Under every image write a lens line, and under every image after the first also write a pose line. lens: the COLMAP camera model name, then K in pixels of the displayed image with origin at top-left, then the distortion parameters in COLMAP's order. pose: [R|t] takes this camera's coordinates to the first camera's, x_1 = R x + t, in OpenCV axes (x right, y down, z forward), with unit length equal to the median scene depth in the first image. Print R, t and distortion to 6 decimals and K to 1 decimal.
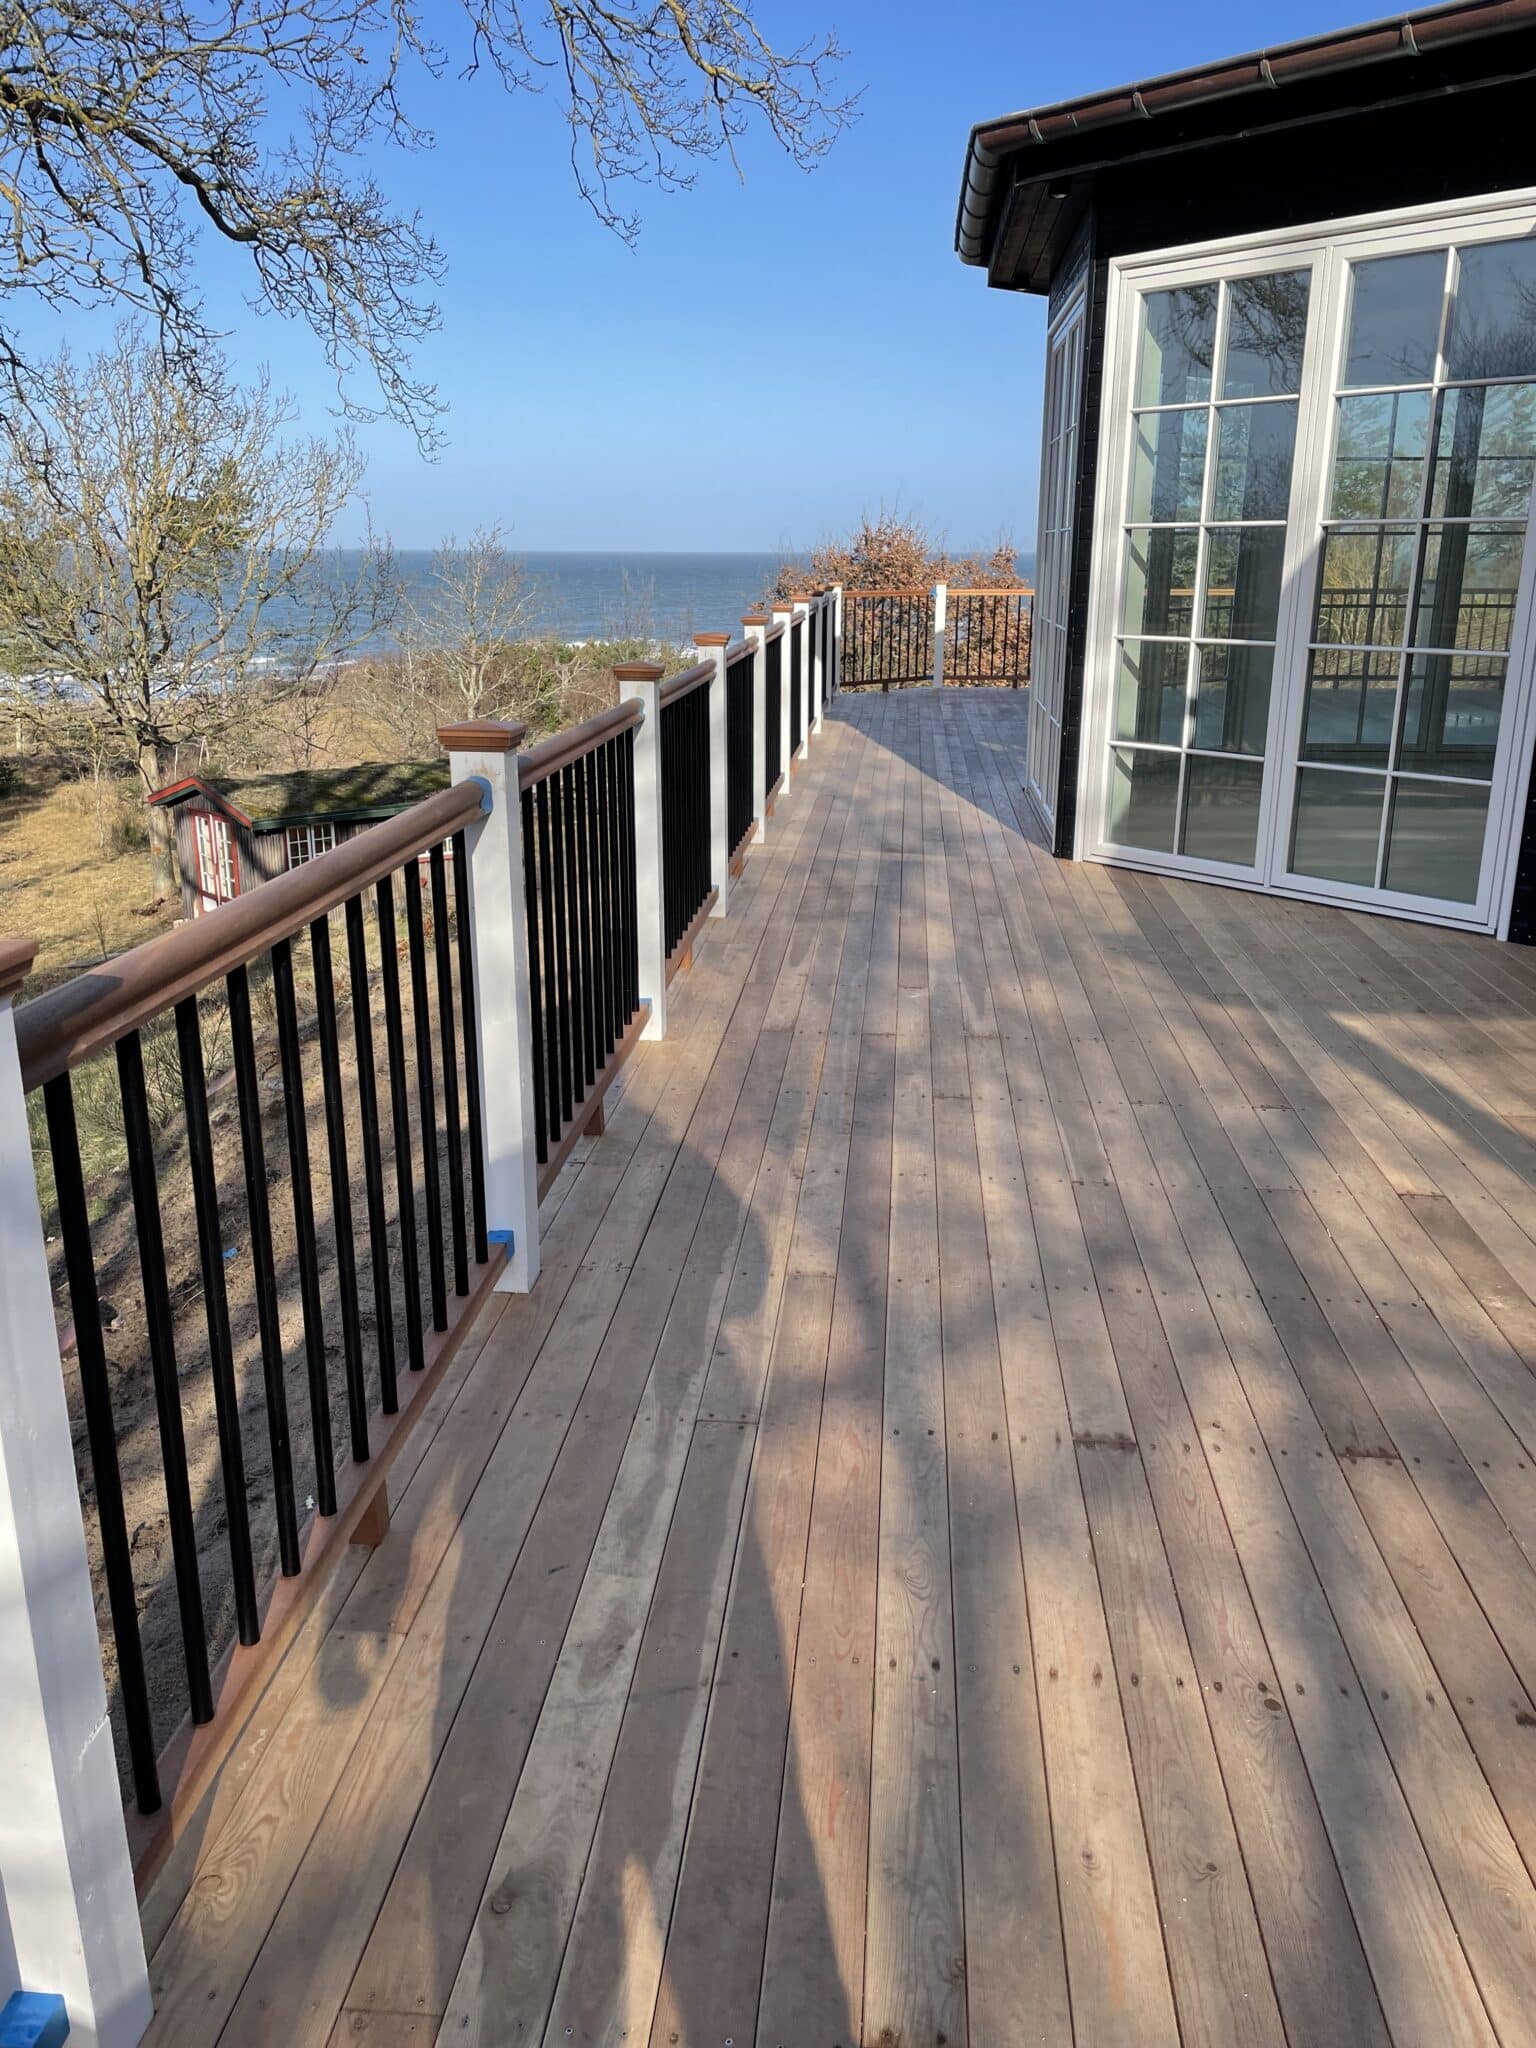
lens RADIAL K [[1565.0, 0, 768.0], [0, 1565.0, 1024.0], [0, 0, 1]] dist [0.086957, -0.104403]
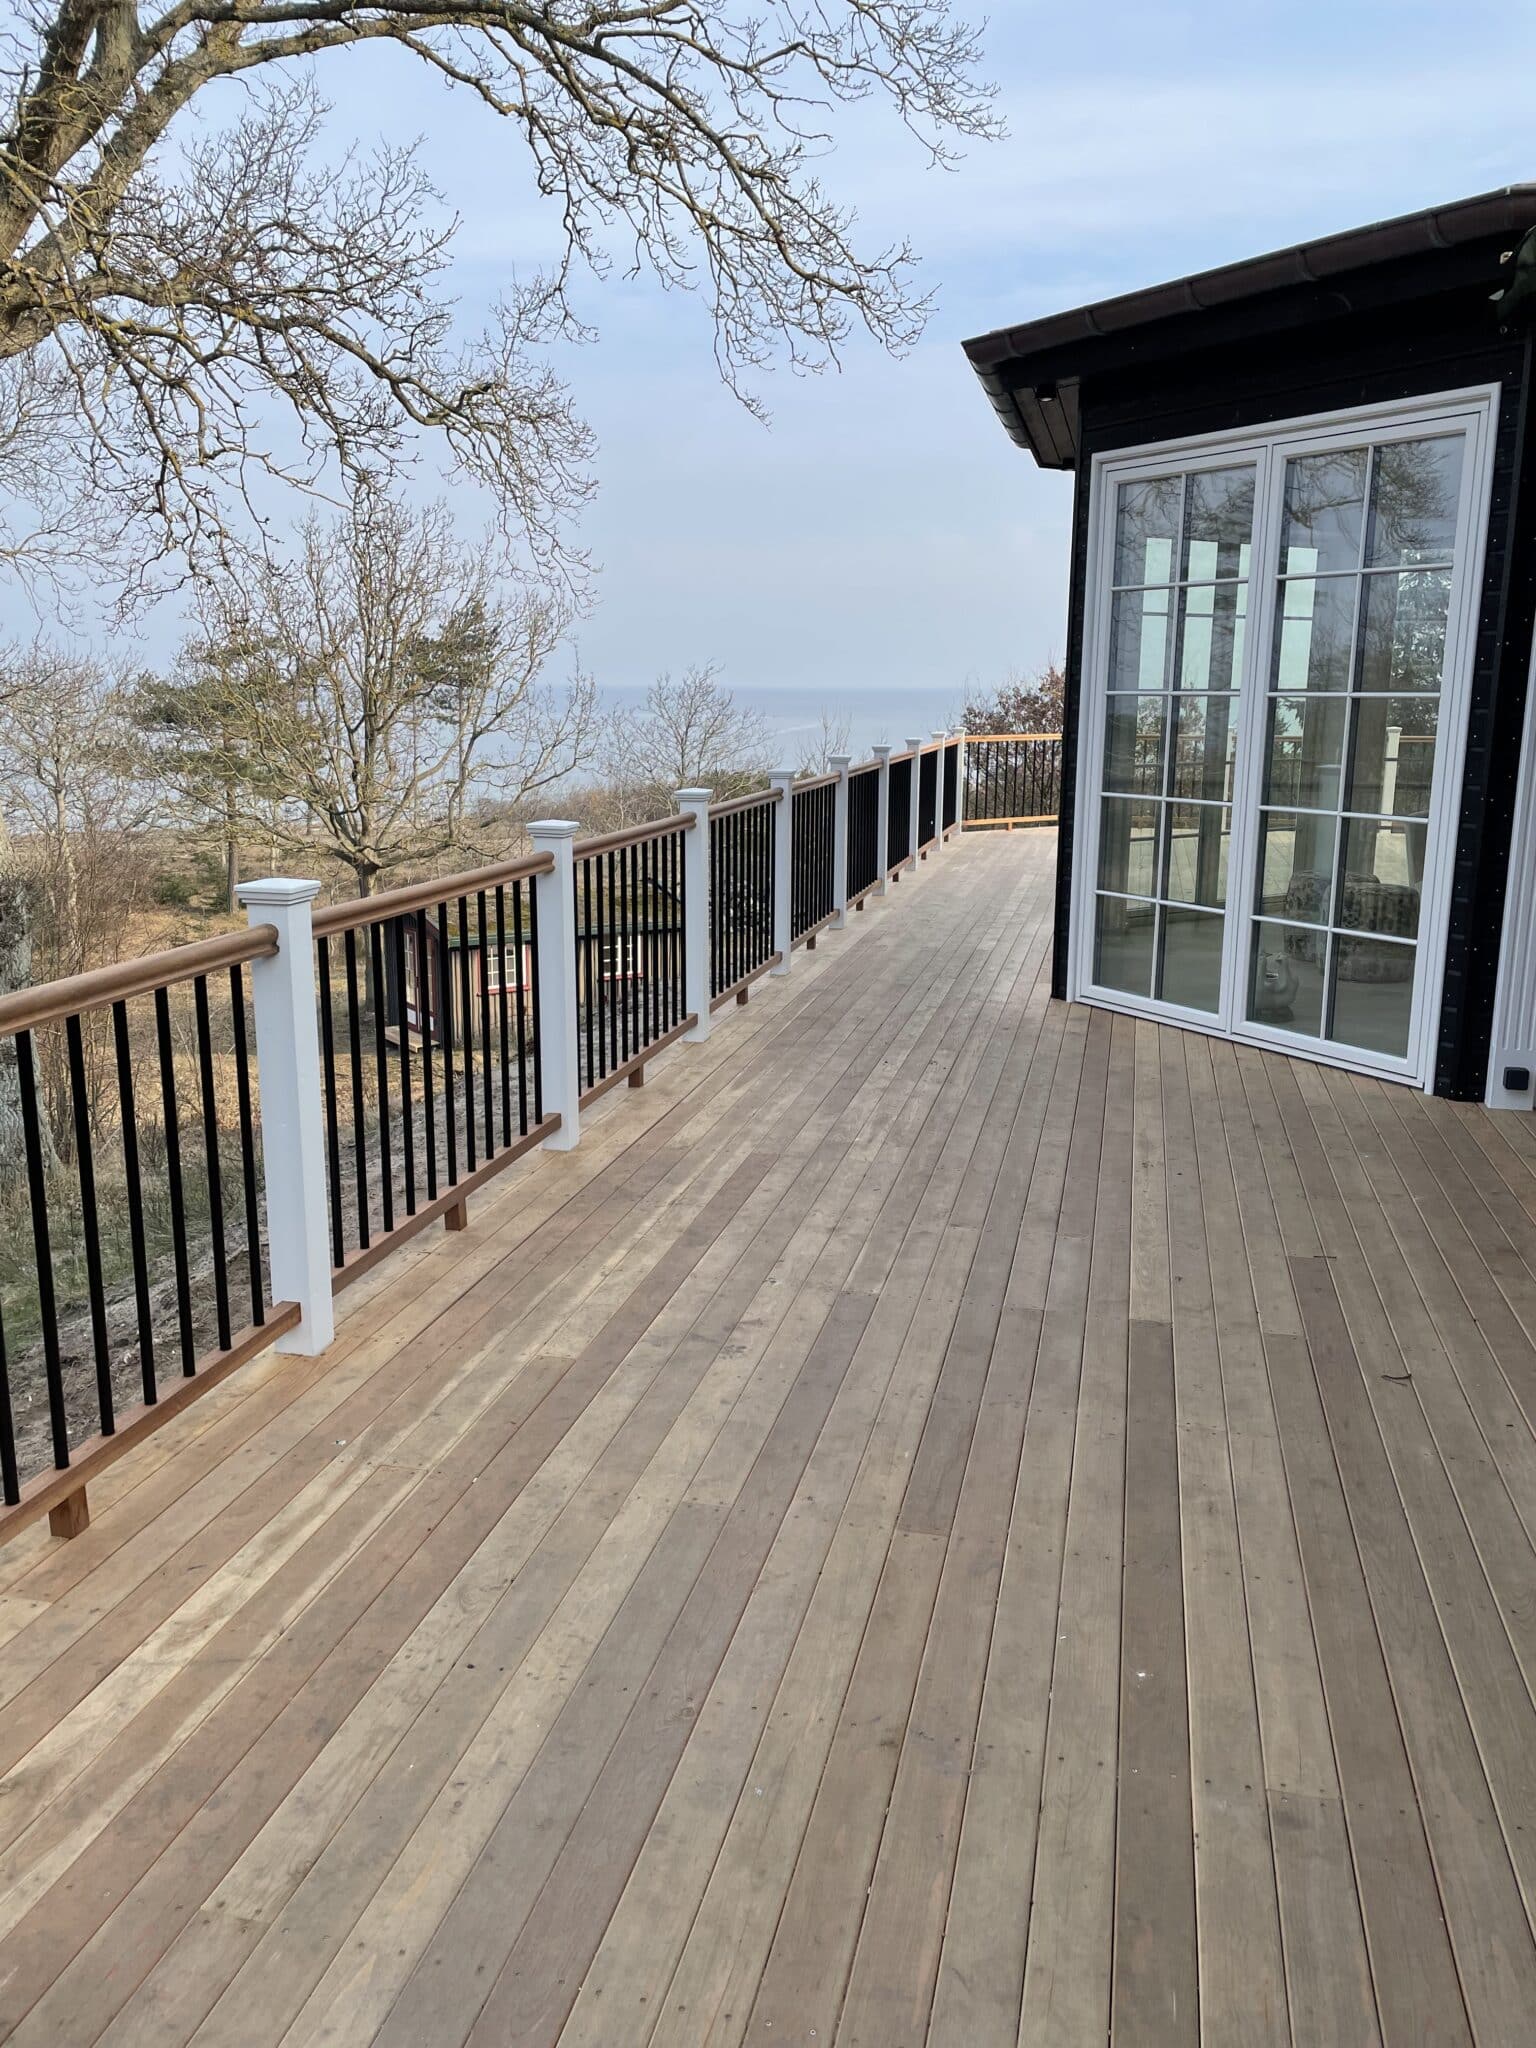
lens RADIAL K [[1565.0, 0, 768.0], [0, 1565.0, 1024.0], [0, 0, 1]] dist [0.086957, -0.104403]
pose [[0.989968, 0.033390, -0.137288, 0.158877], [-0.044087, 0.996161, -0.075631, -0.001233], [0.134236, 0.080925, 0.987640, -0.068011]]
